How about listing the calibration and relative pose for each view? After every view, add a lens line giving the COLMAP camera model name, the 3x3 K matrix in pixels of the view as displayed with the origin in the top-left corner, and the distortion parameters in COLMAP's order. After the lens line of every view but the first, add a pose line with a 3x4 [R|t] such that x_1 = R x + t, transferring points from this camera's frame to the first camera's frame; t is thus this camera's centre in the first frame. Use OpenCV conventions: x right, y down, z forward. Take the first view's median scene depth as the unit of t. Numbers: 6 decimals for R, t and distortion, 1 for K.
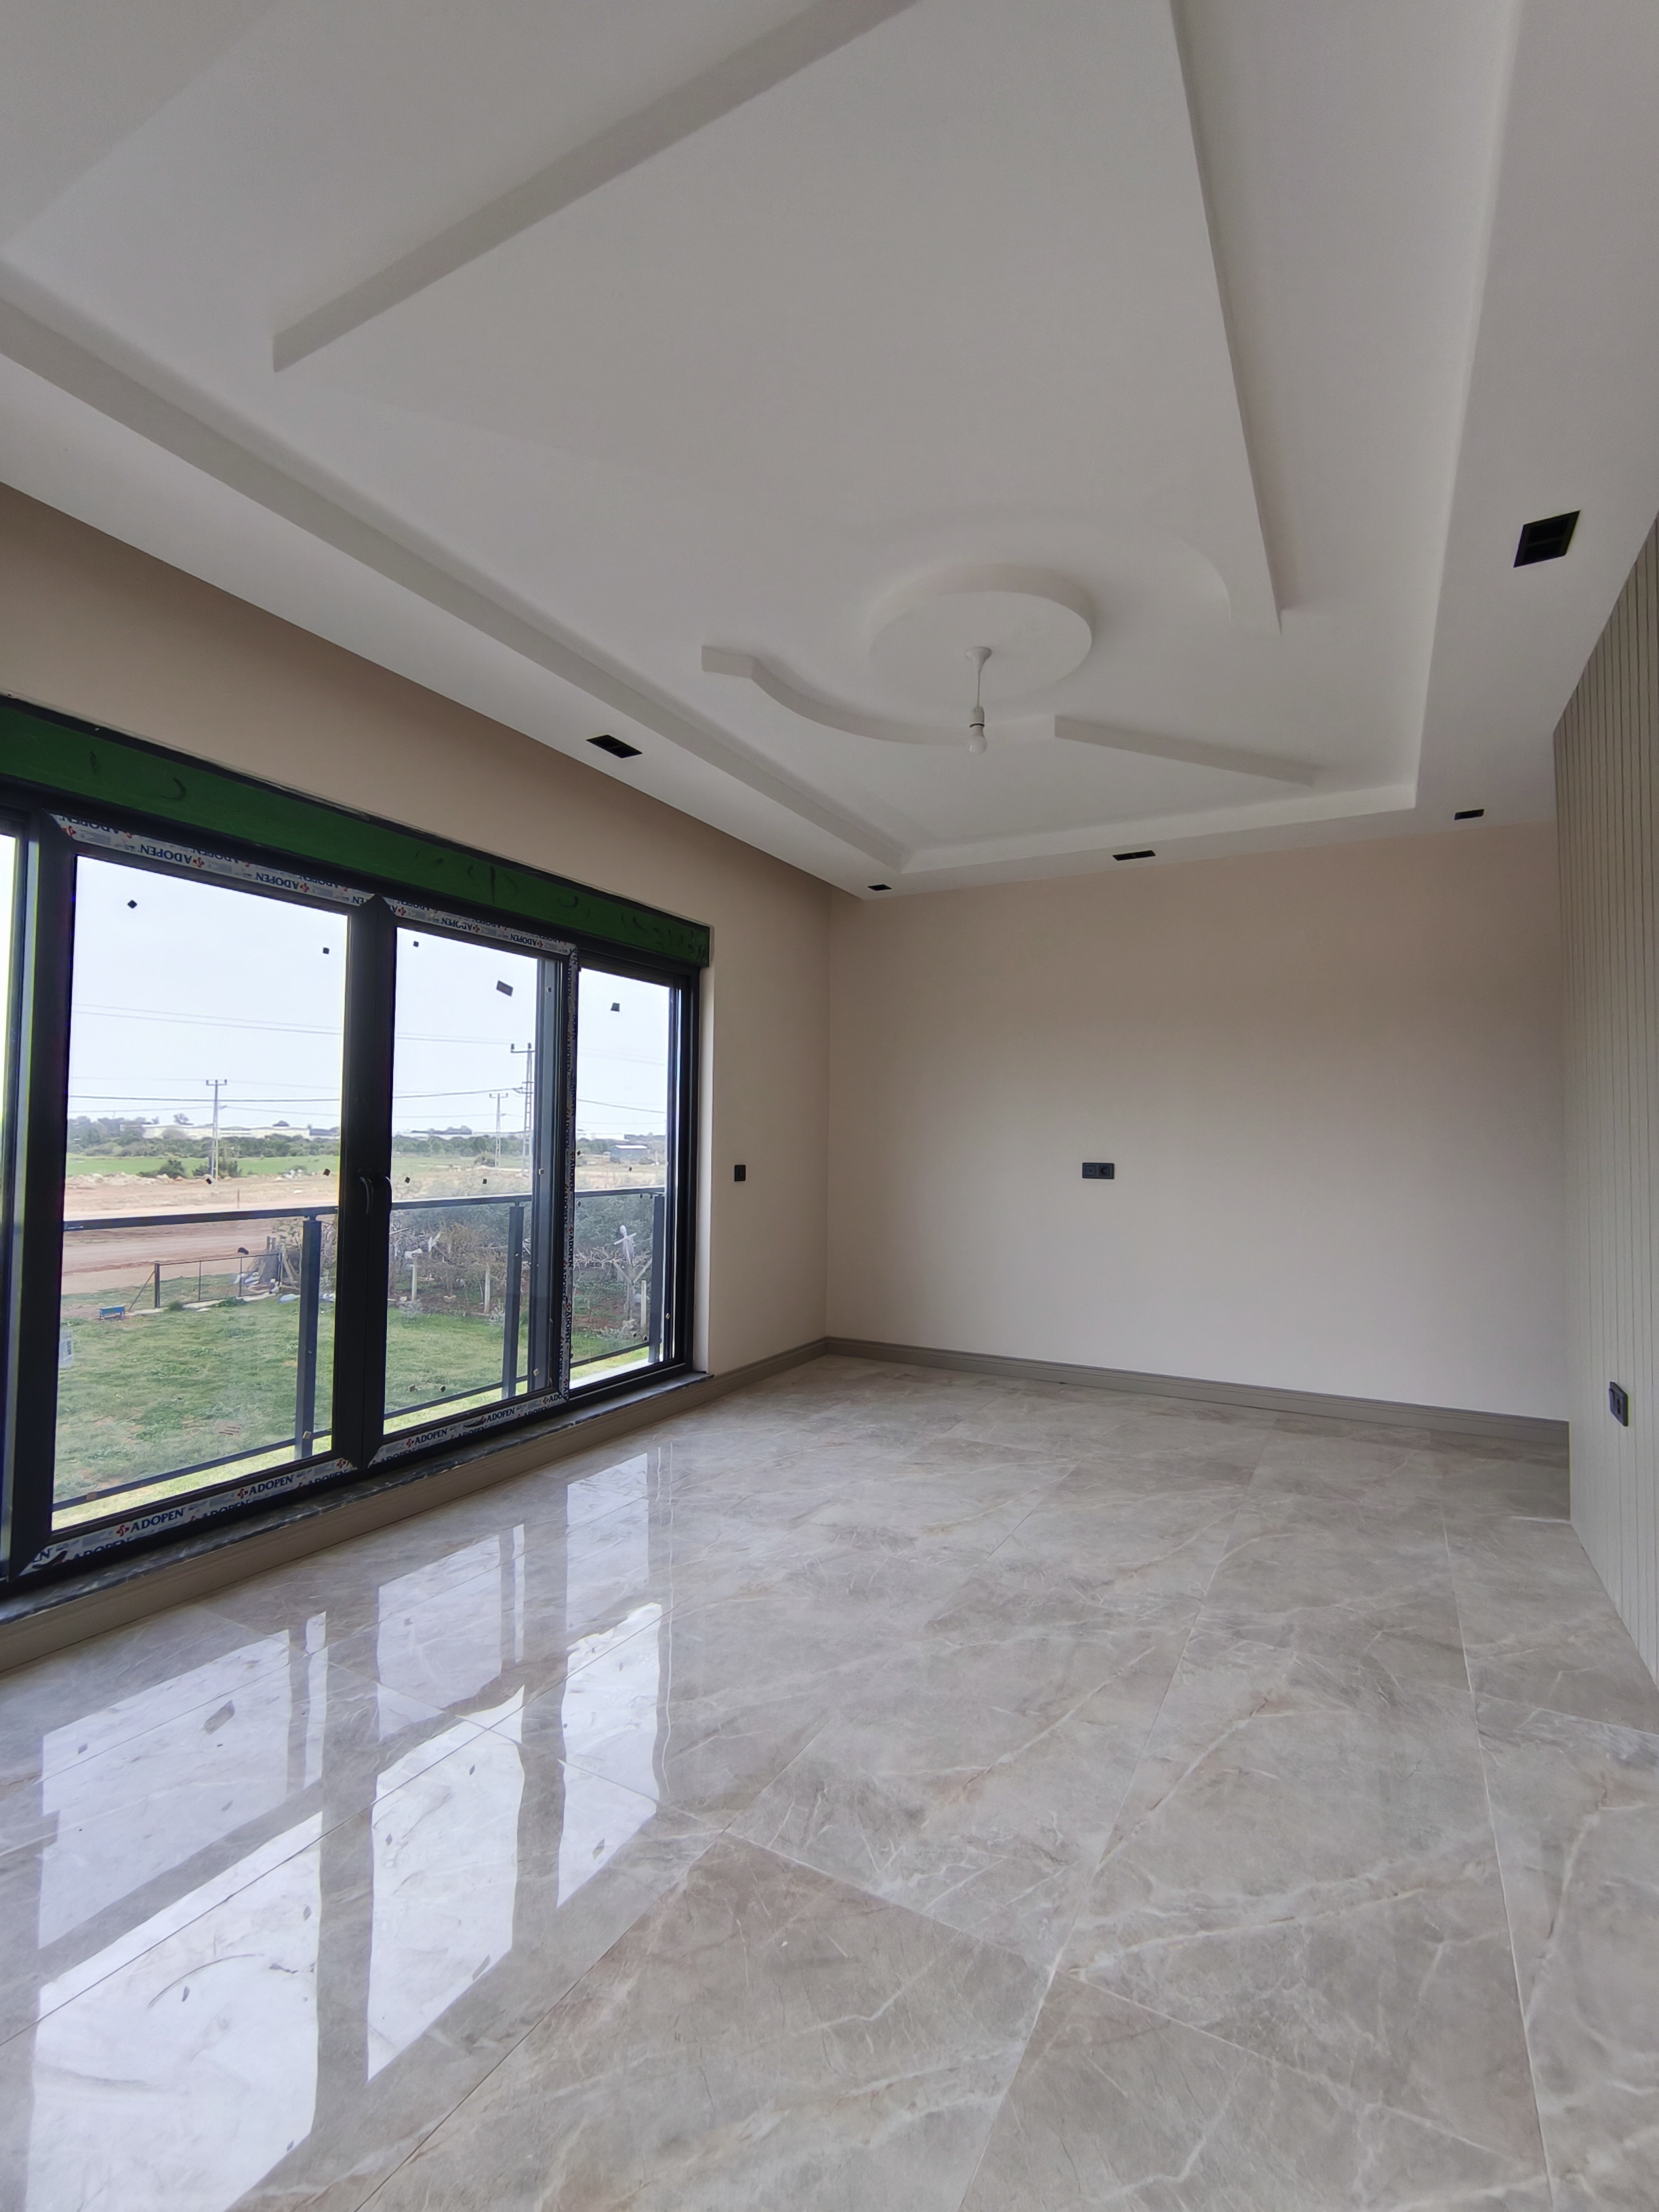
lens RADIAL K [[991.5, 0, 835.7], [0, 991.5, 1109.4], [0, 0, 1]] dist [0.003807, -0.001393]
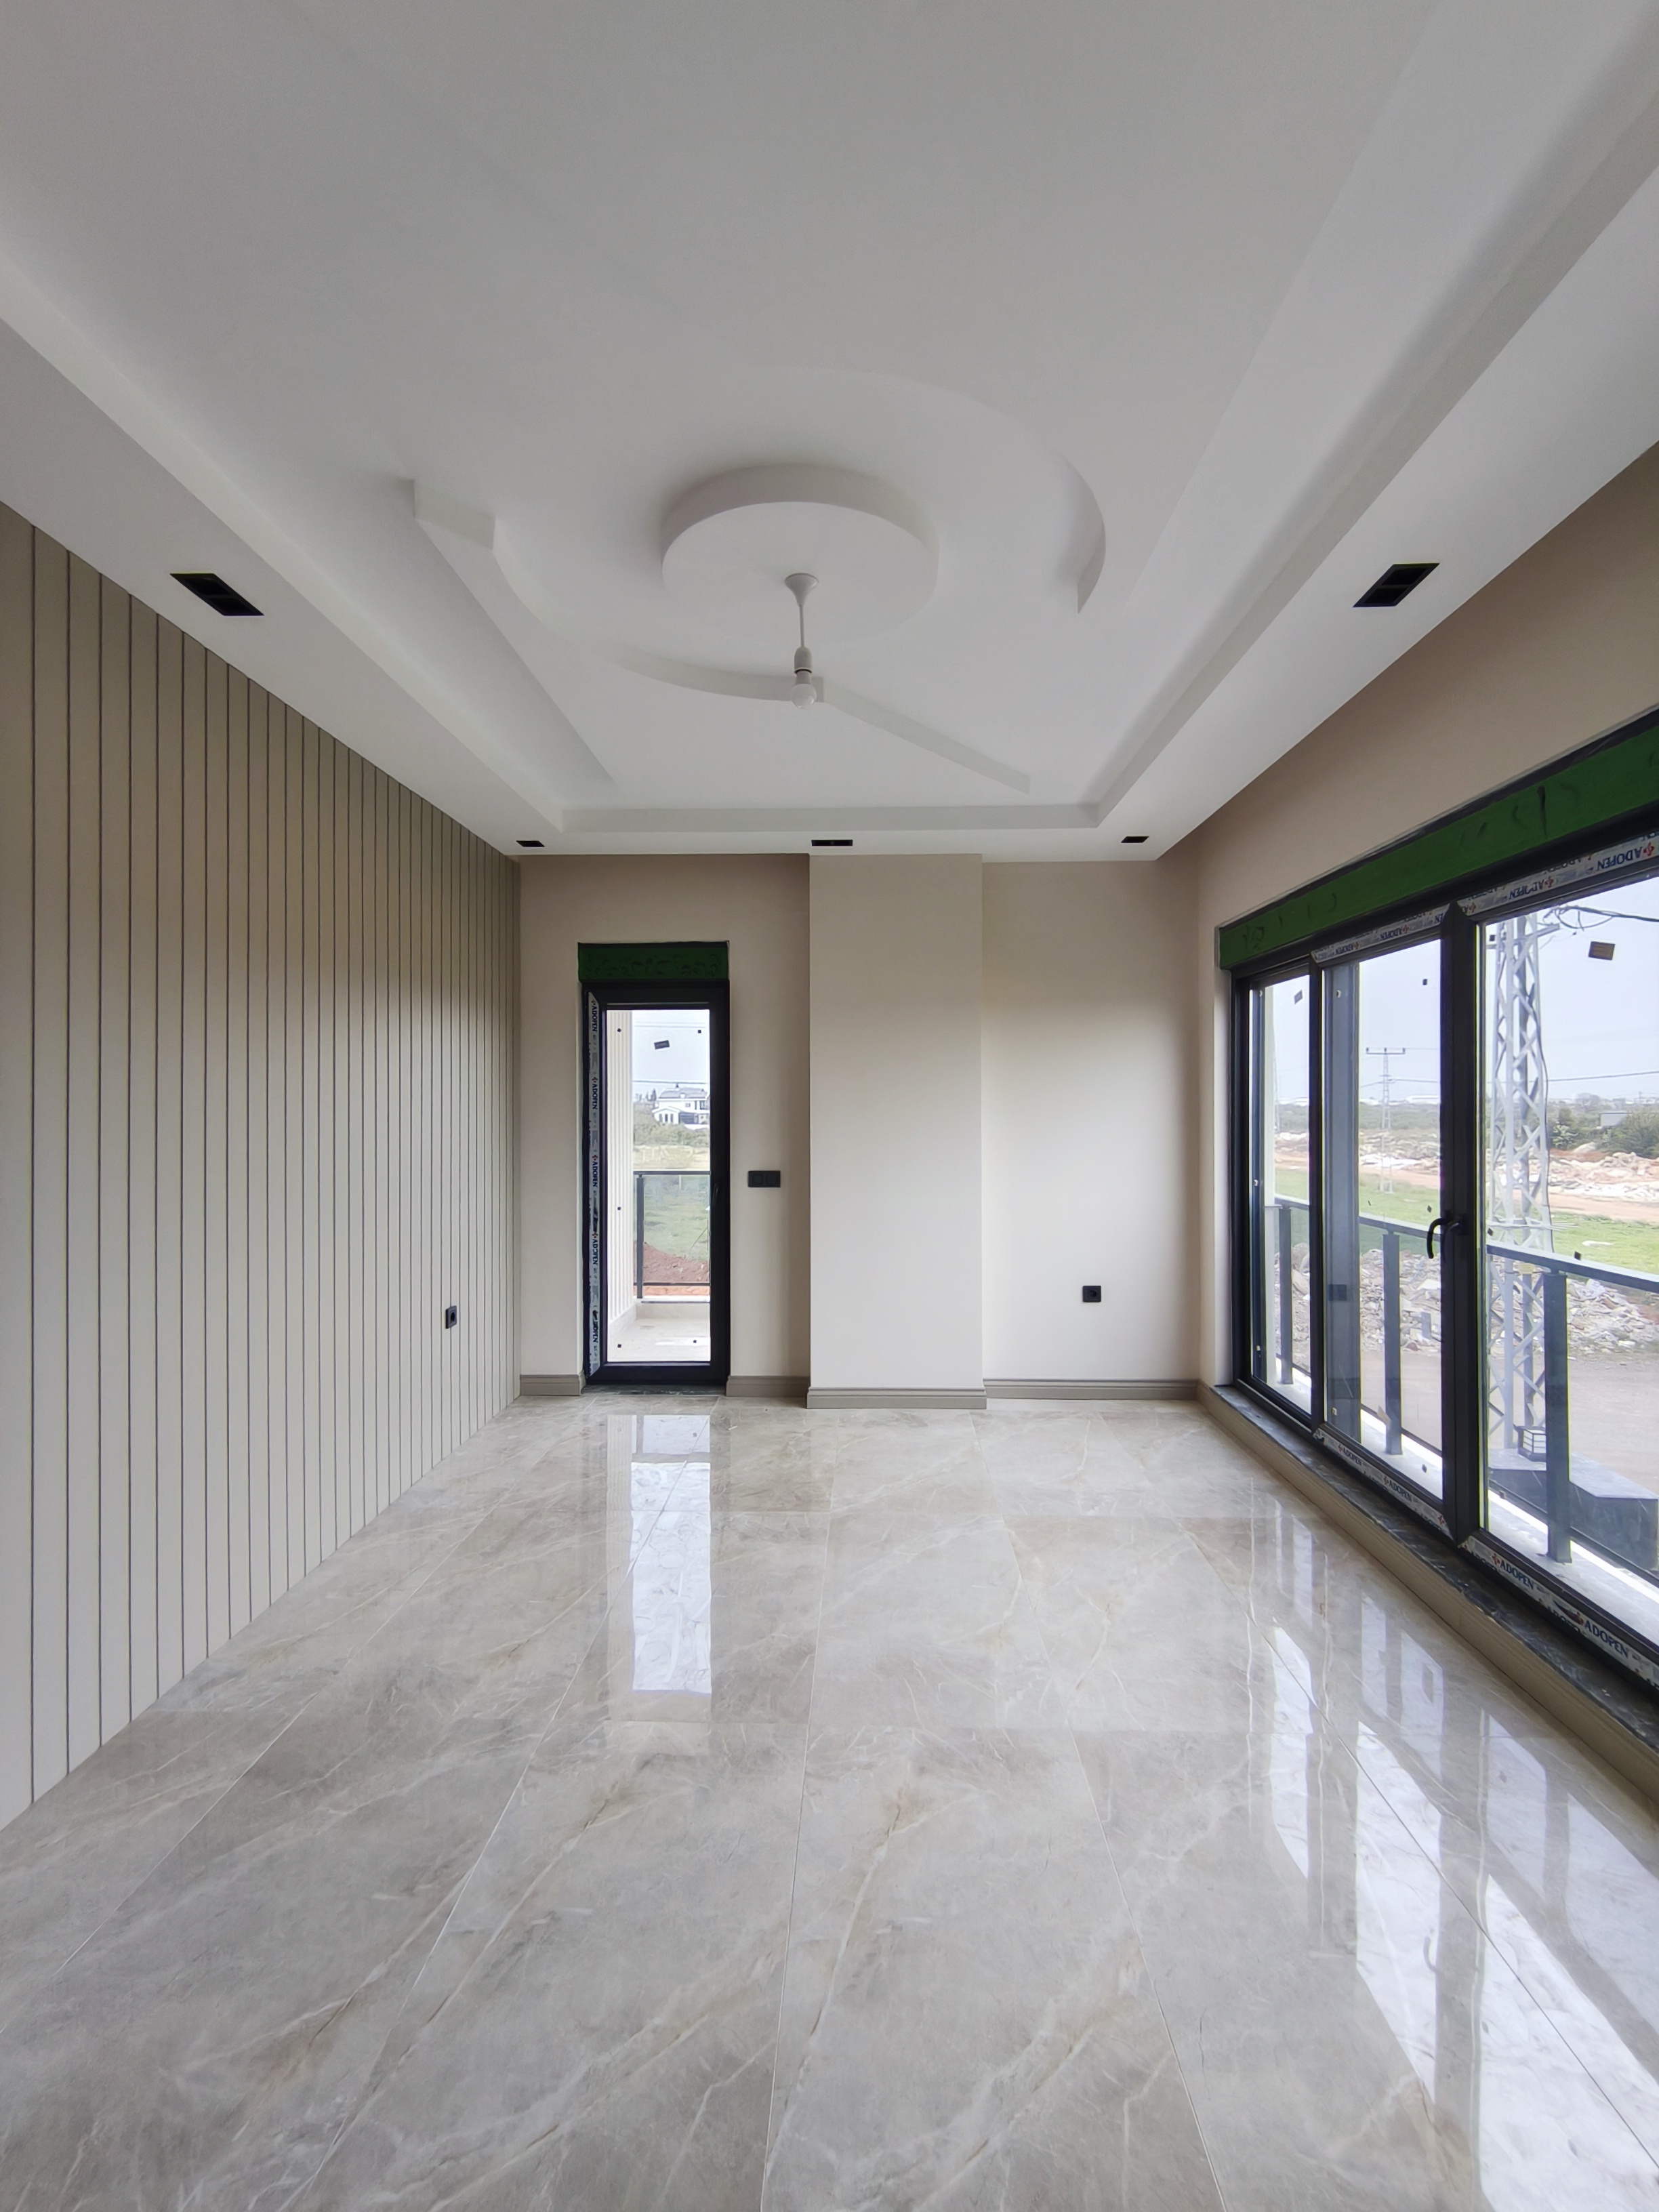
lens RADIAL K [[989.3, 0, 837.3], [0, 989.3, 1095.8], [0, 0, 1]] dist [-0.002521, -0.000726]
pose [[-0.890642, -0.013932, -0.454492, 0.535400], [0.007268, 0.998967, -0.044864, -0.009251], [0.454648, -0.043261, -0.889620, 1.911896]]
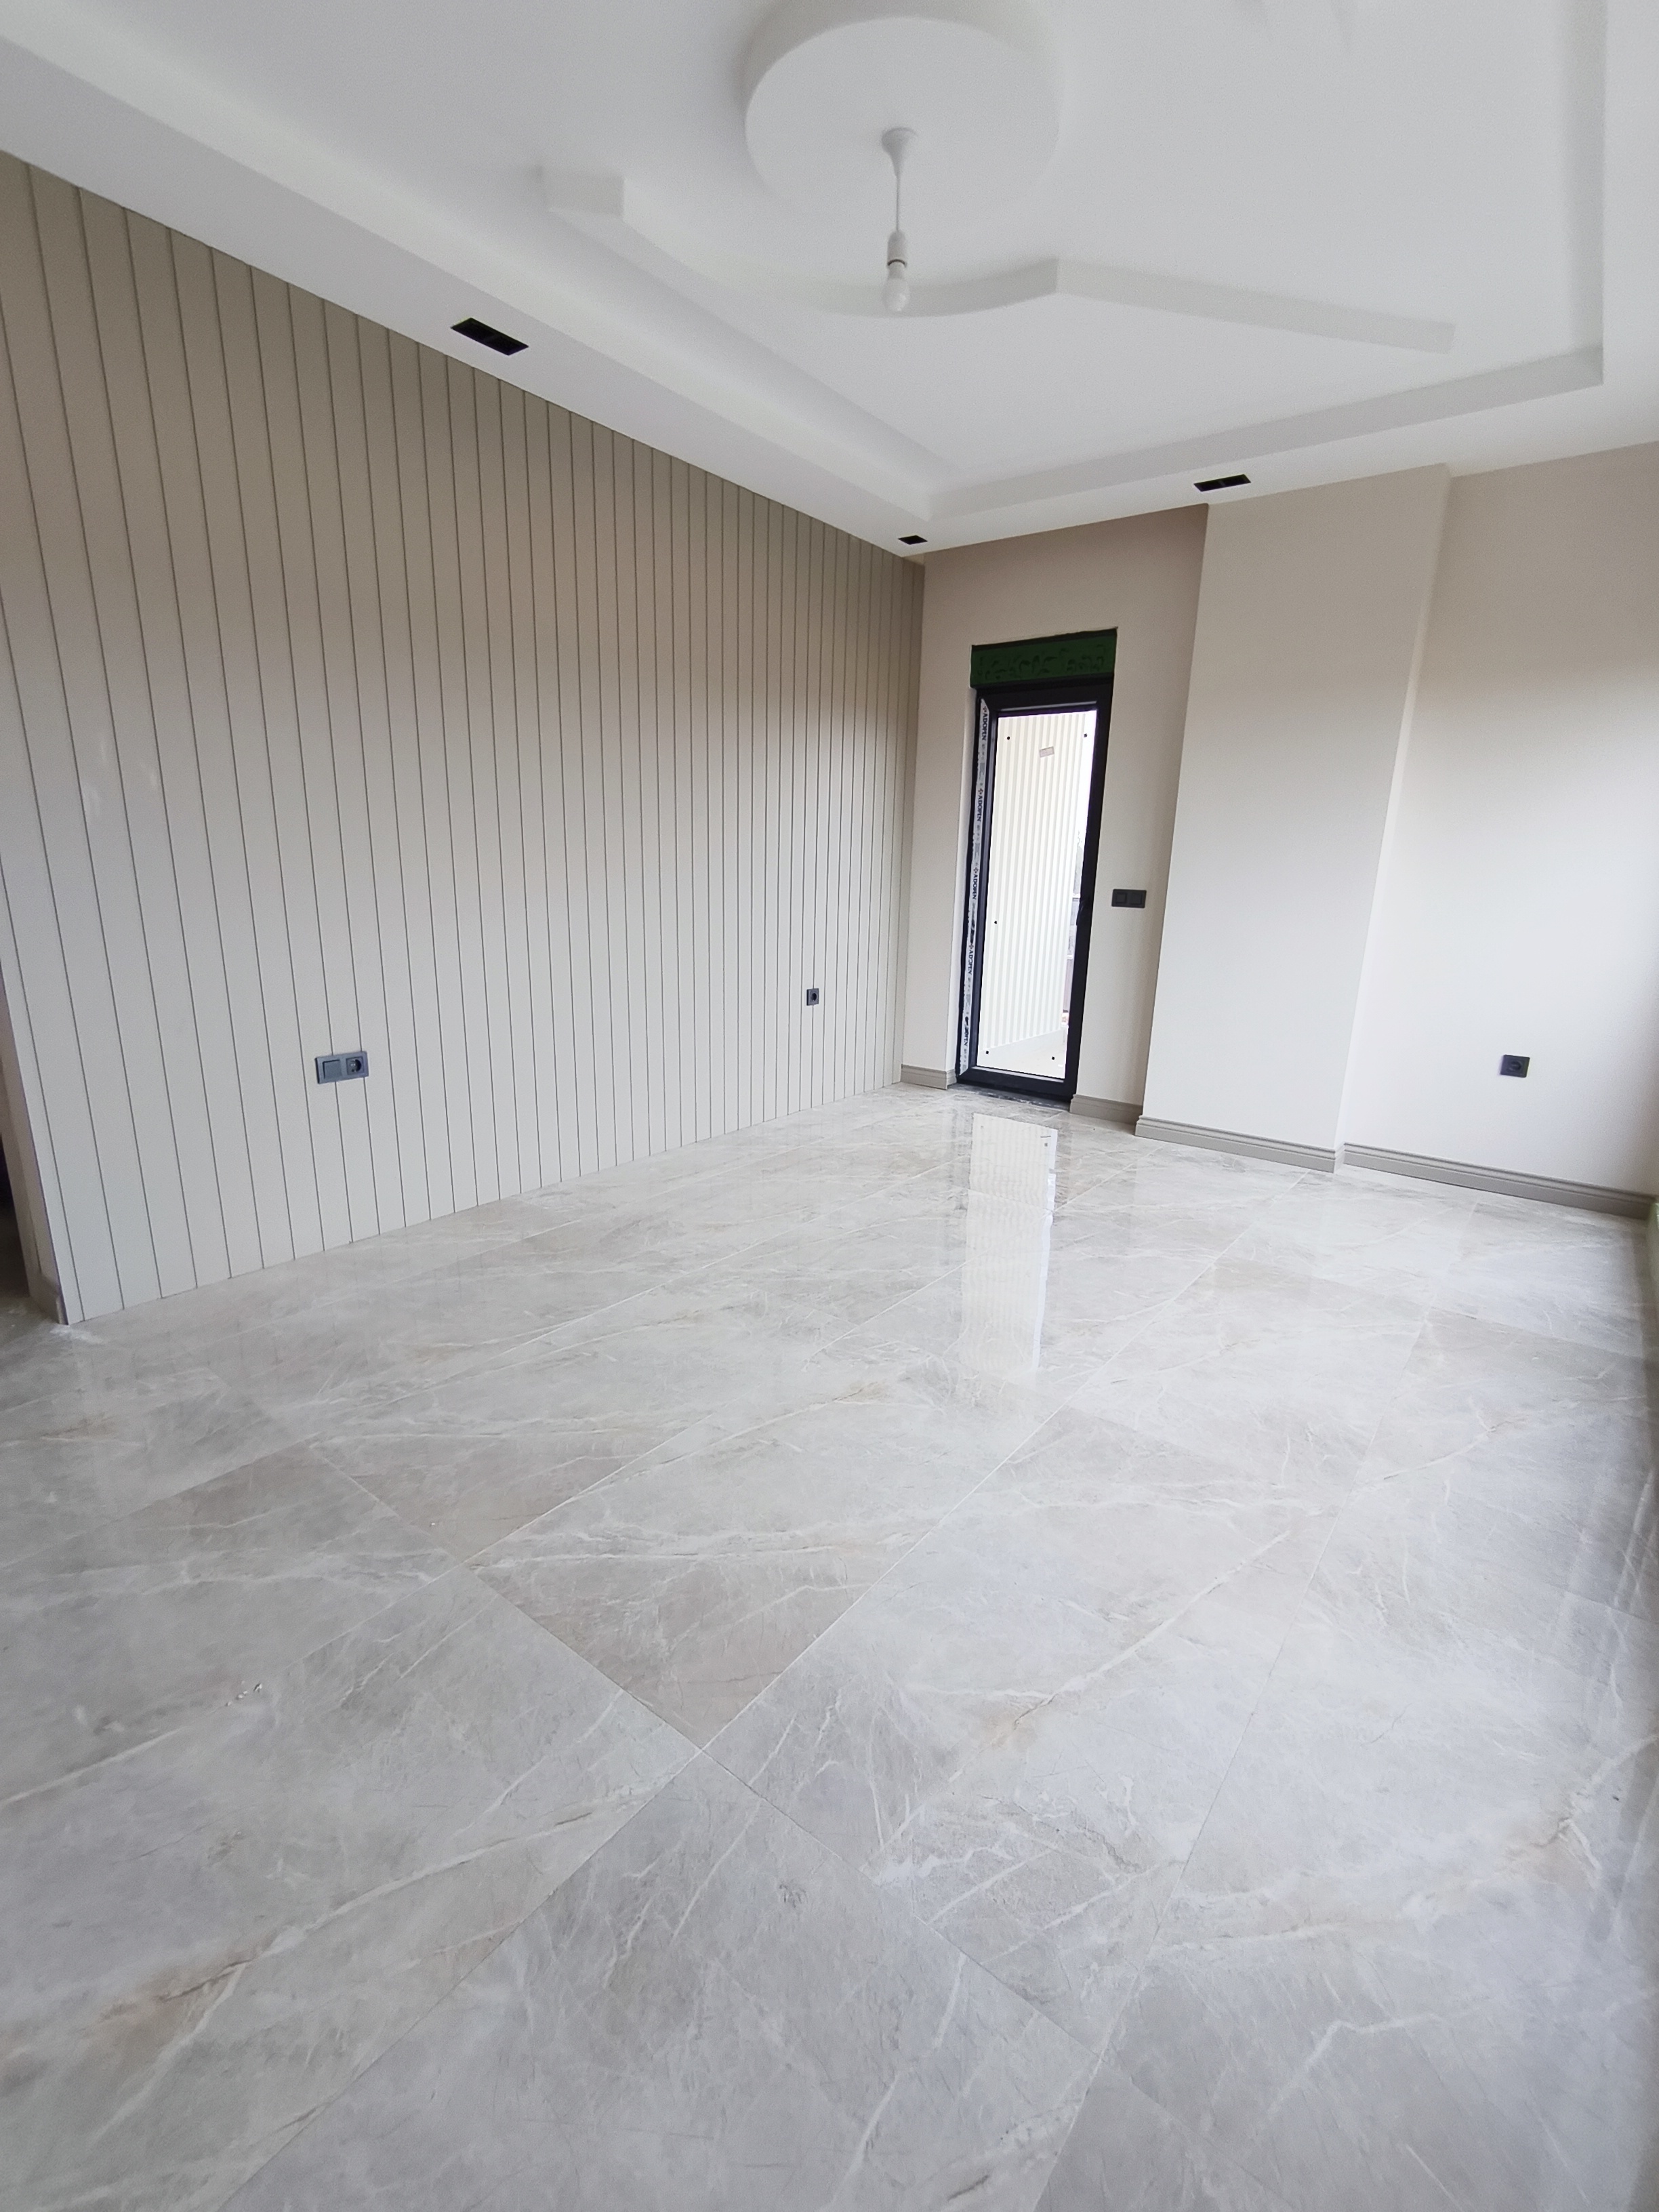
lens RADIAL K [[989.8, 0, 837.8], [0, 989.8, 1110.2], [0, 0, 1]] dist [-0.000599, -0.000449]
pose [[-0.988222, -0.071729, 0.135176, 0.047310], [-0.040443, 0.974353, 0.221362, 0.062188], [-0.147587, 0.213288, -0.965778, 2.048114]]
